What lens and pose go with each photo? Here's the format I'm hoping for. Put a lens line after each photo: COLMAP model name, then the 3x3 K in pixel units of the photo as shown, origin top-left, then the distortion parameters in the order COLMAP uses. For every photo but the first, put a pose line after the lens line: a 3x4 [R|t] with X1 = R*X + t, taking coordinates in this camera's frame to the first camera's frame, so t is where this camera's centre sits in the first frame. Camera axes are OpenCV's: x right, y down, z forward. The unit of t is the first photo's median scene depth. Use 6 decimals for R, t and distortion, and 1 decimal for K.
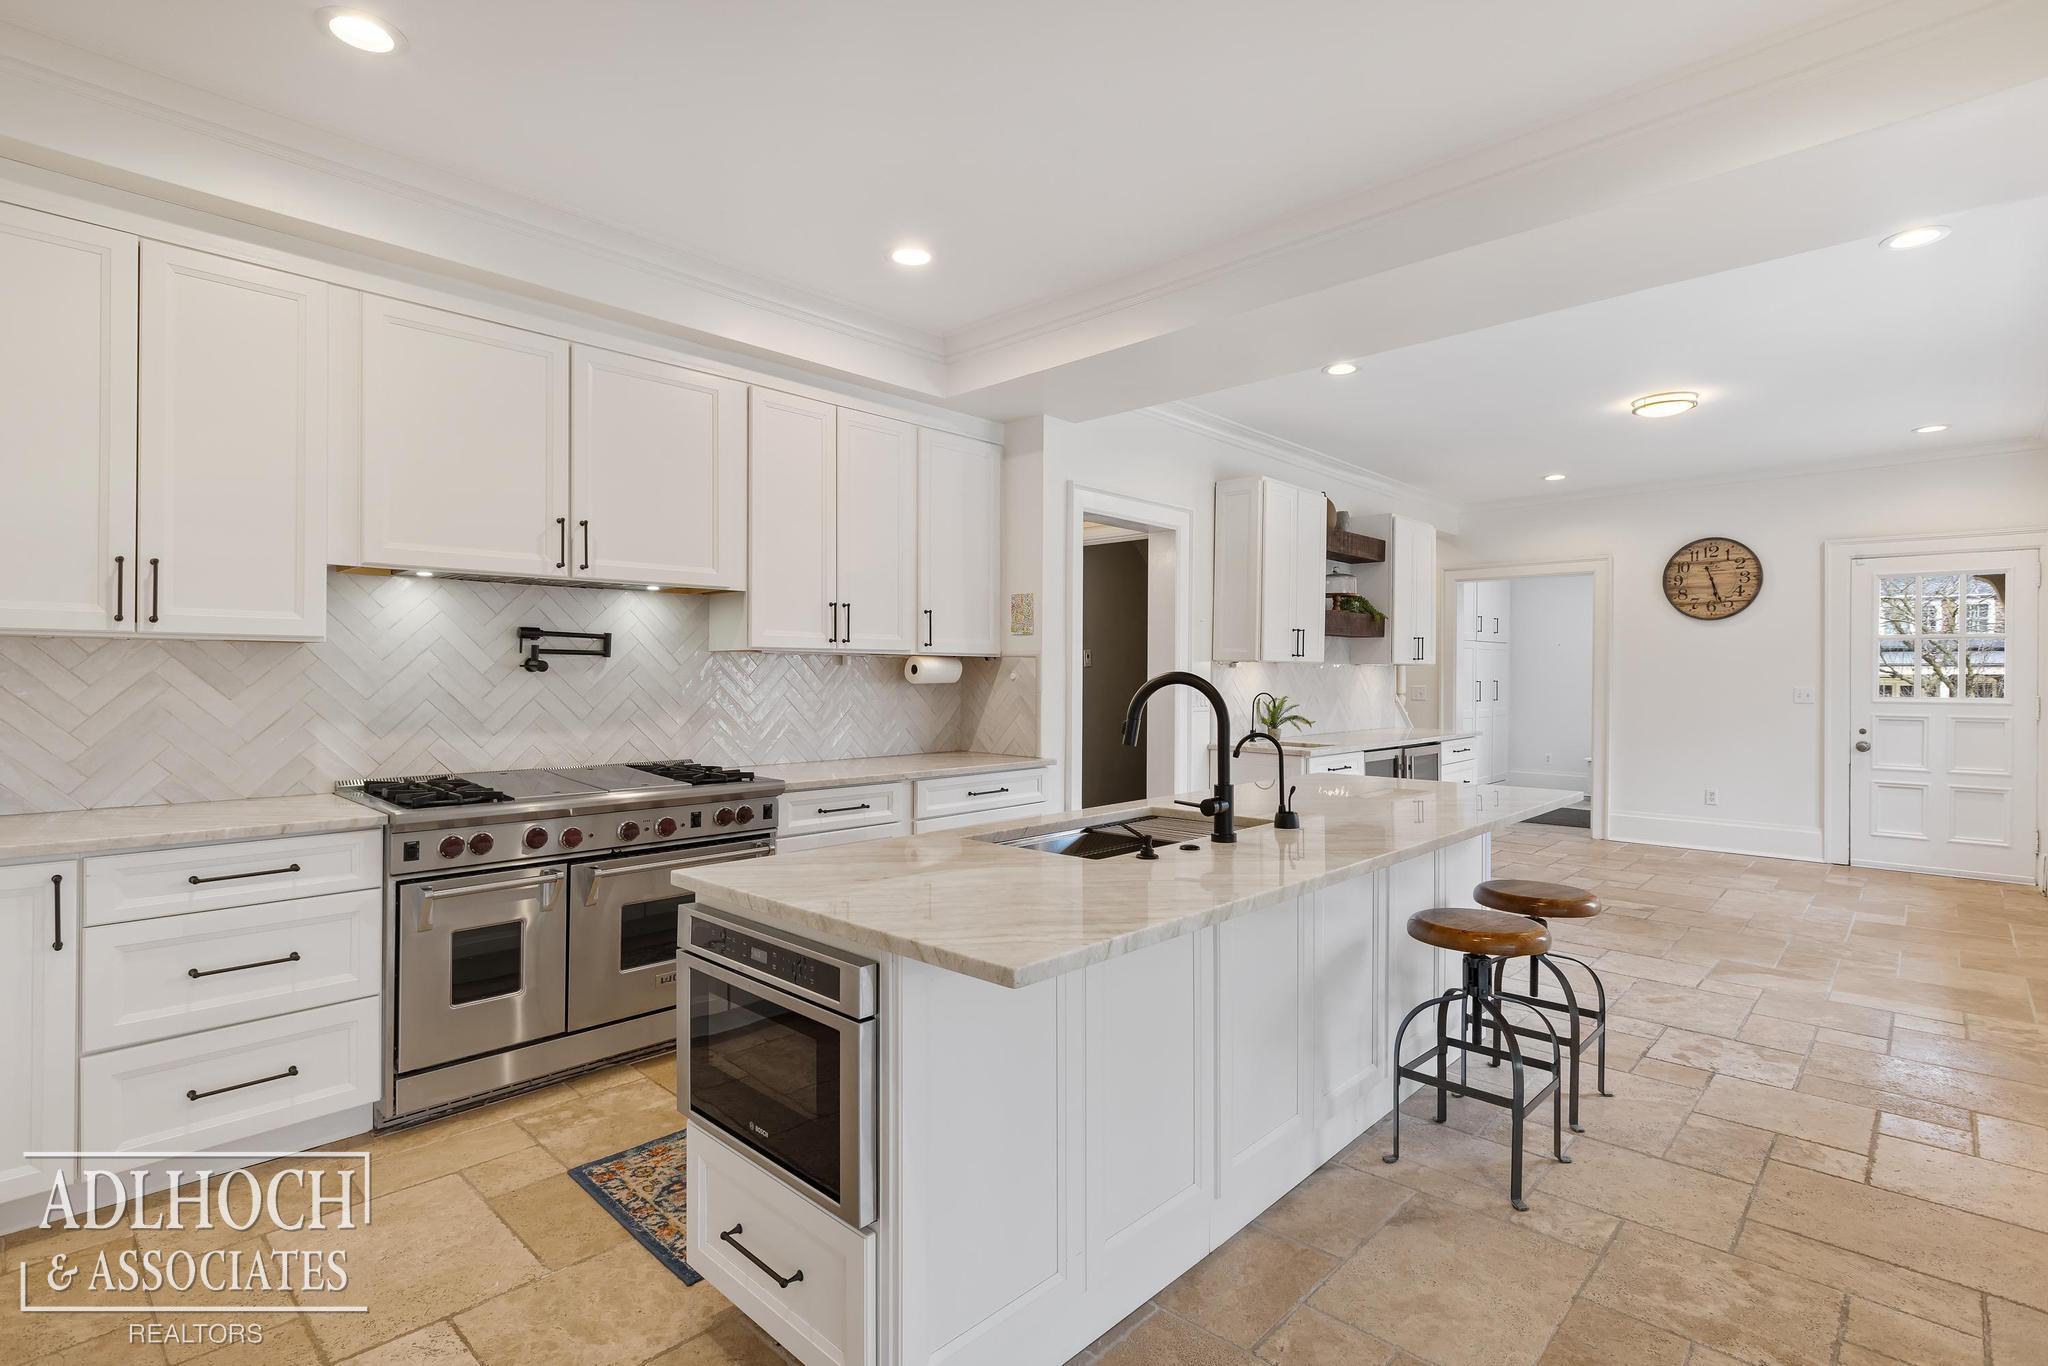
lens RADIAL K [[981.2, 0, 1025.6], [0, 981.2, 680.4], [0, 0, 1]] dist [0.006341, 0.000928]
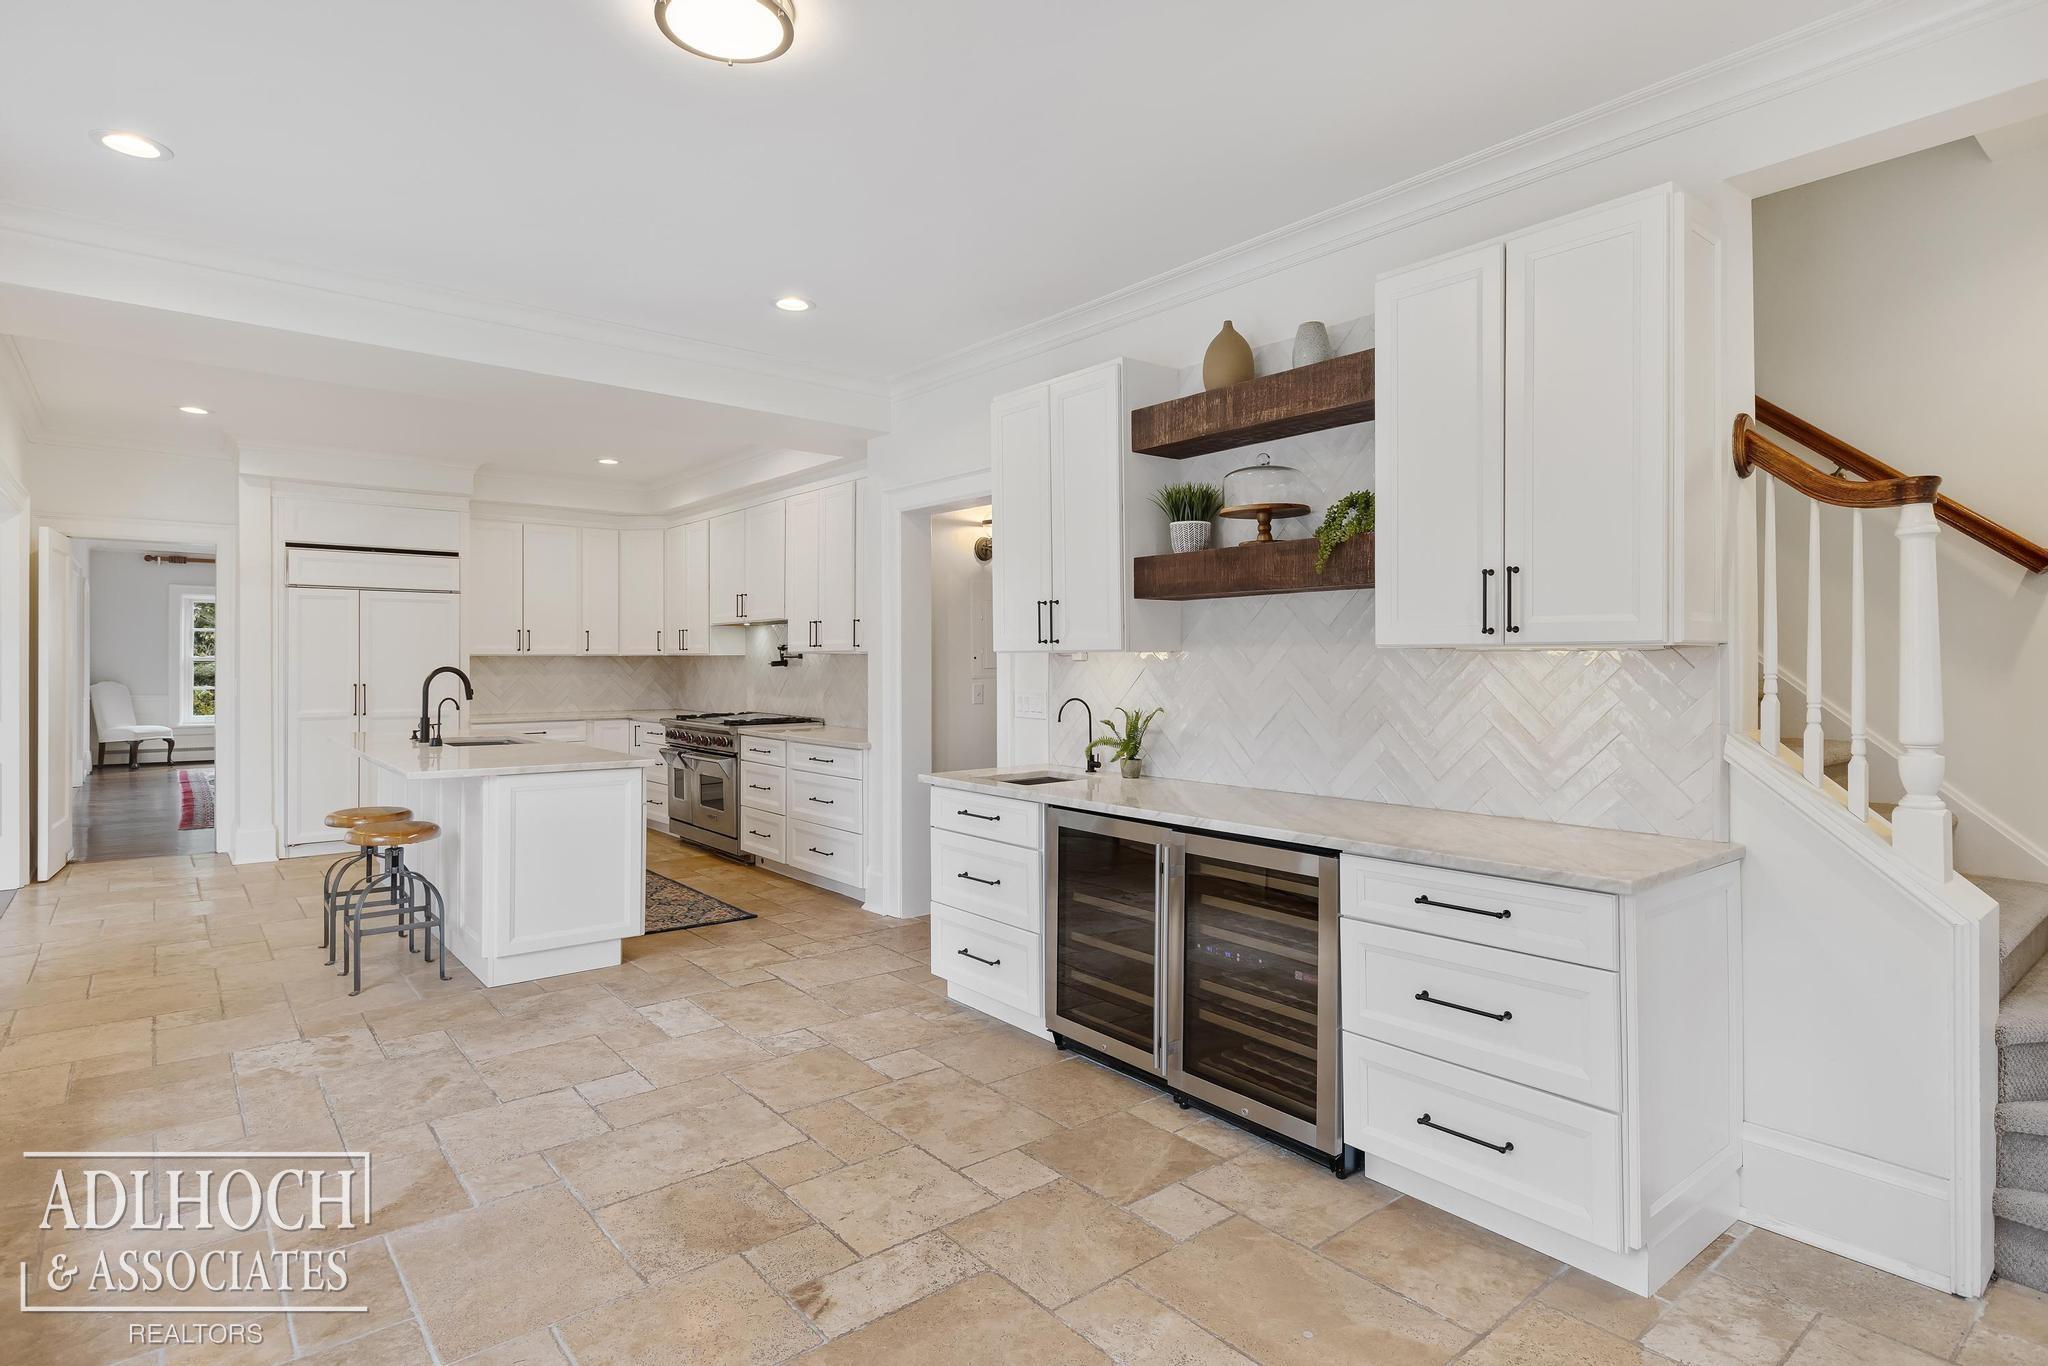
lens RADIAL K [[1083.3, 0, 1028.2], [0, 1083.3, 666.7], [0, 0, 1]] dist [-0.006528, -0.001572]
pose [[-0.137884, -0.008902, -0.990408, 0.828918], [-0.023839, 0.999700, -0.005666, -0.004469], [0.990161, 0.022830, -0.138055, 0.915442]]
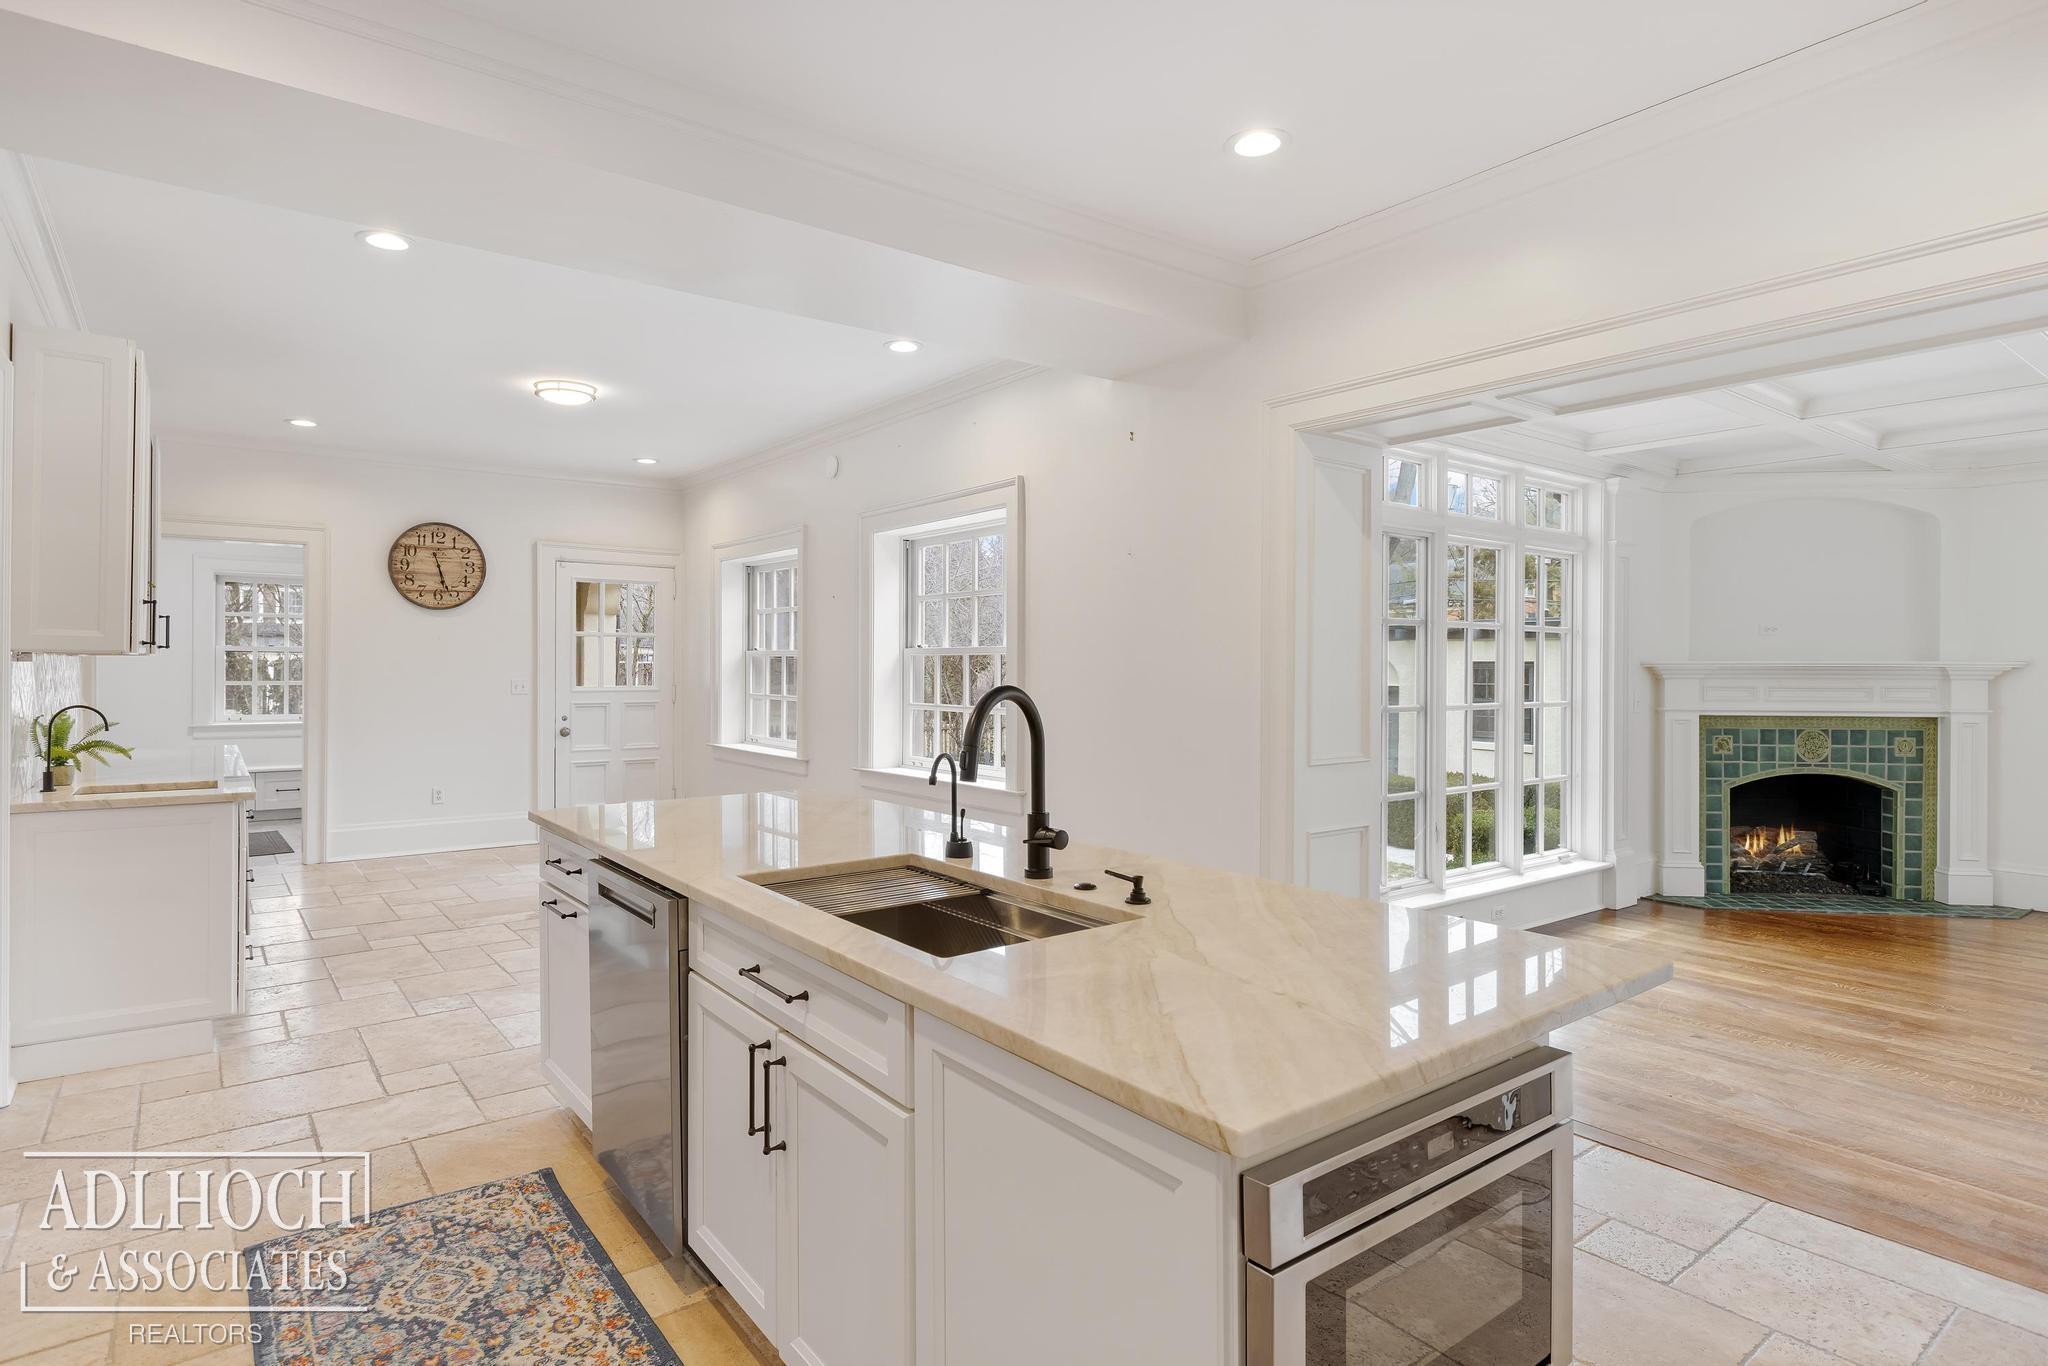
lens RADIAL K [[1083.3, 0, 1023.5], [0, 1083.3, 675.4], [0, 0, 1]] dist [-0.006528, -0.001572]
pose [[0.165286, -0.014032, 0.986146, -0.255834], [0.005415, 0.999897, 0.013320, -0.009398], [-0.986231, 0.003138, 0.165345, 0.292508]]
